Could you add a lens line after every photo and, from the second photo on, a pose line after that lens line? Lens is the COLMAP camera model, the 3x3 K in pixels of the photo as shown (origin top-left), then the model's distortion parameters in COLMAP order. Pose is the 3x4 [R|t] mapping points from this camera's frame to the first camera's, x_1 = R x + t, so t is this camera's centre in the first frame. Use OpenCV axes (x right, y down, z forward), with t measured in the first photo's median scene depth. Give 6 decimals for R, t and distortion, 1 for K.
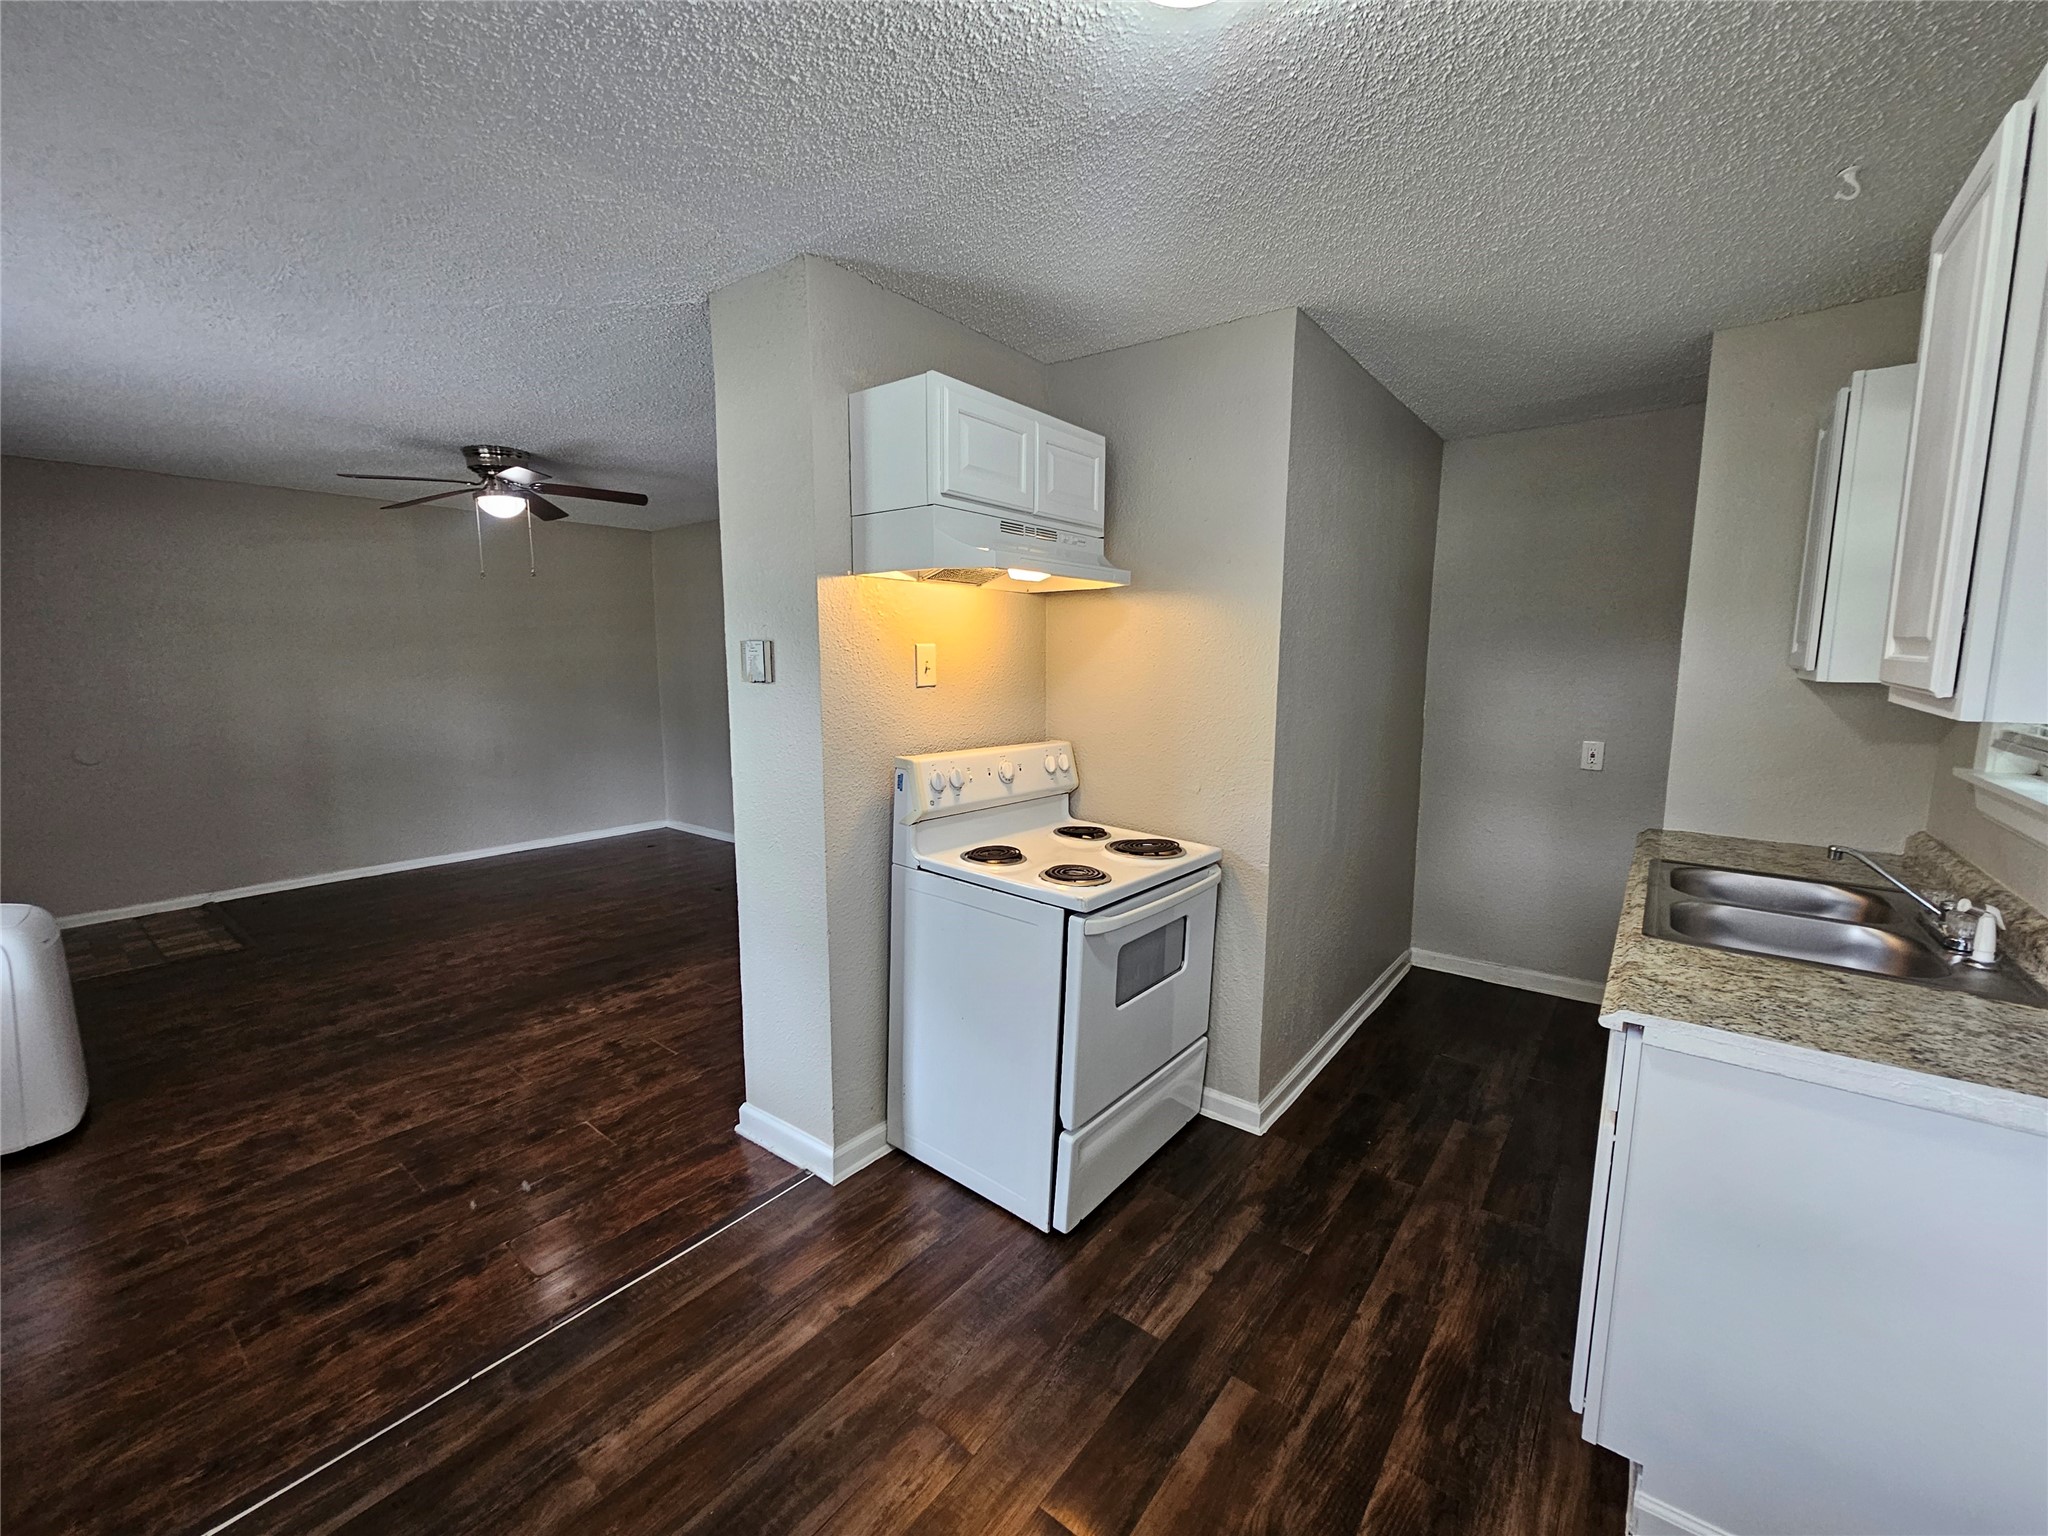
lens RADIAL K [[839.3, 0, 1028.9], [0, 839.3, 760.1], [0, 0, 1]] dist [-0.003143, 0.000863]
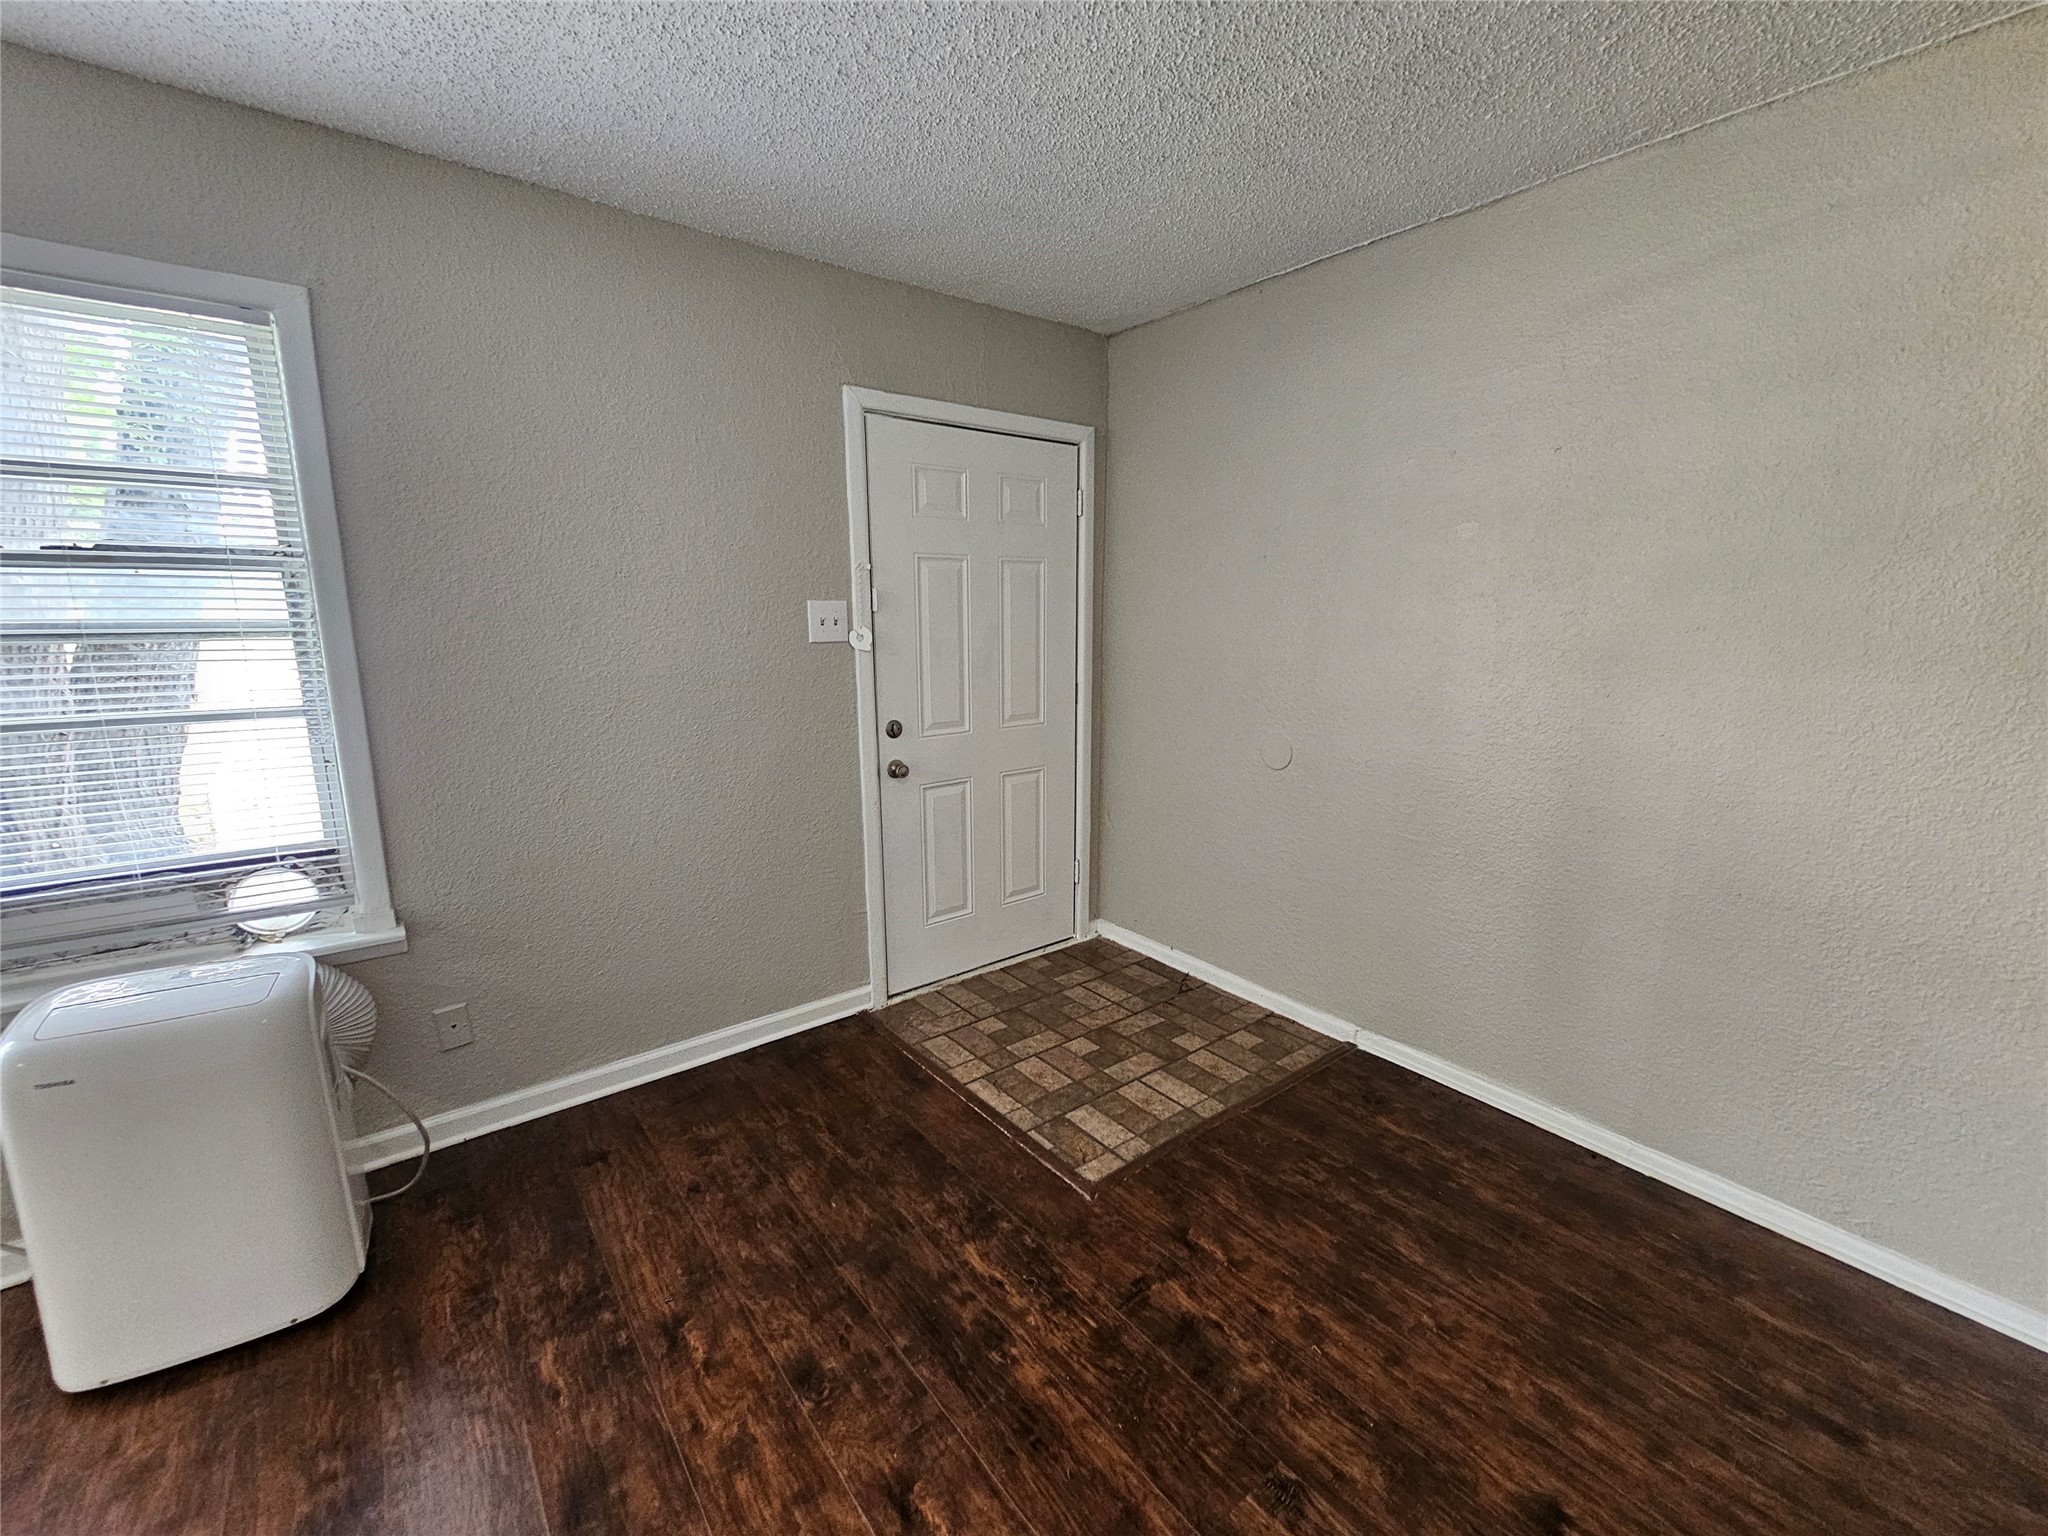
lens RADIAL K [[839.3, 0, 1034.0], [0, 839.3, 767.6], [0, 0, 1]] dist [-0.003143, 0.000863]
pose [[-0.233209, 0.177044, -0.956174, -0.805756], [-0.130413, 0.968710, 0.211173, -0.191987], [0.963642, 0.173945, -0.202822, 1.672444]]
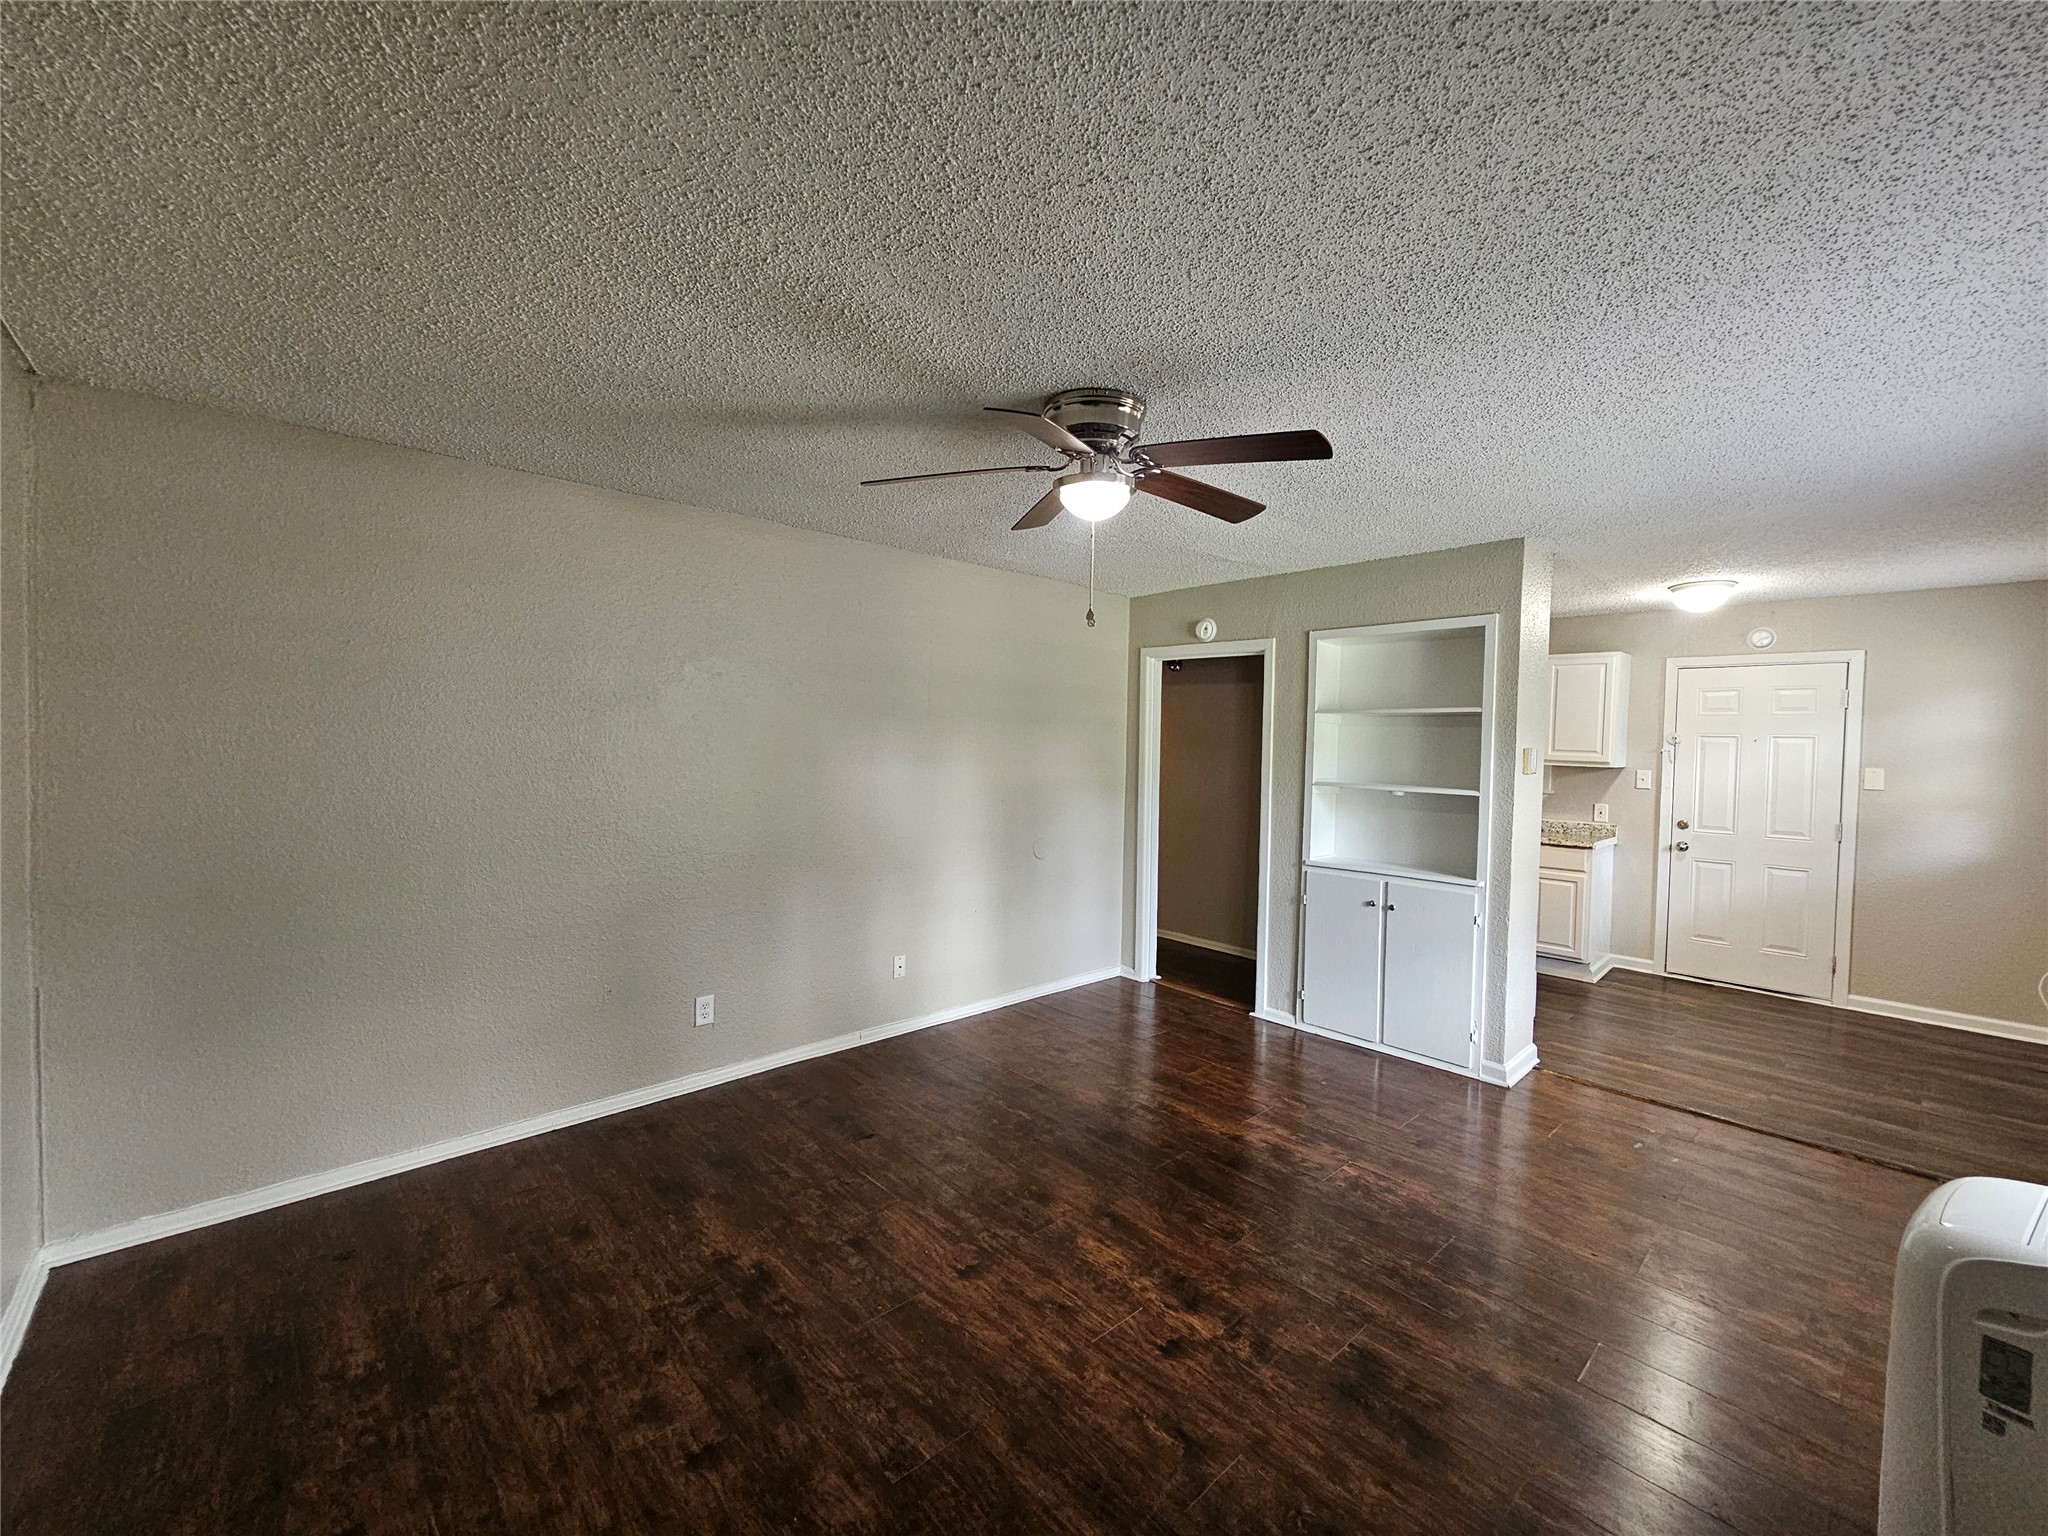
lens RADIAL K [[839.3, 0, 1029.7], [0, 839.3, 760.6], [0, 0, 1]] dist [-0.003143, 0.000863]
pose [[0.161447, -0.025999, 0.986539, -1.896265], [0.107689, 0.994148, 0.008576, -0.216382], [-0.980988, 0.104855, 0.163302, 1.523803]]
